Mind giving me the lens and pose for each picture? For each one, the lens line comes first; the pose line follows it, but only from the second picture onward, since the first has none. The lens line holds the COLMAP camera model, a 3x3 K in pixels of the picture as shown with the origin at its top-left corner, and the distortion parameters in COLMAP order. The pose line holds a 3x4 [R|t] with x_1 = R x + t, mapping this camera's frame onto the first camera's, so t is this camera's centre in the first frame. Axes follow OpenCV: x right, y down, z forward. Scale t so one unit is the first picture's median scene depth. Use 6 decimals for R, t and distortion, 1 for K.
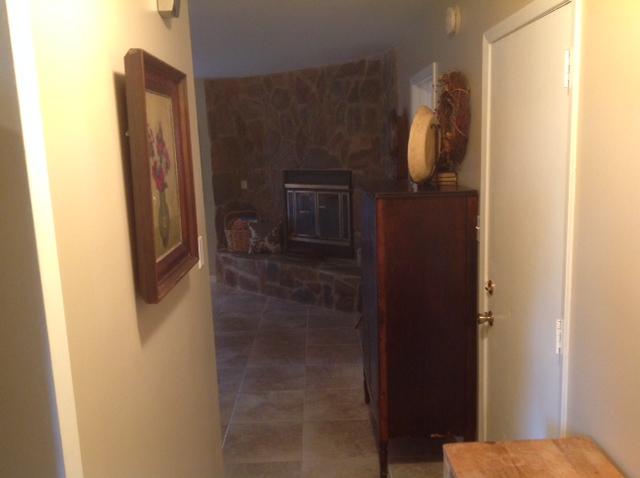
lens RADIAL K [[604.9, 0, 319.6], [0, 604.9, 241.0], [0, 0, 1]] dist [0.042830, 0.000000]
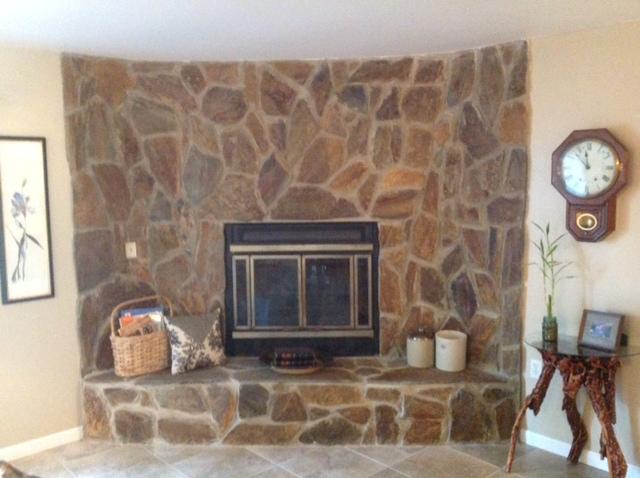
lens RADIAL K [[604.9, 0, 320.4], [0, 604.9, 235.9], [0, 0, 1]] dist [0.042830, 0.000000]
pose [[0.749346, -0.032623, 0.661375, -0.412935], [0.091722, 0.994271, -0.054879, -0.067358], [-0.655796, 0.101786, 0.748045, 0.528367]]
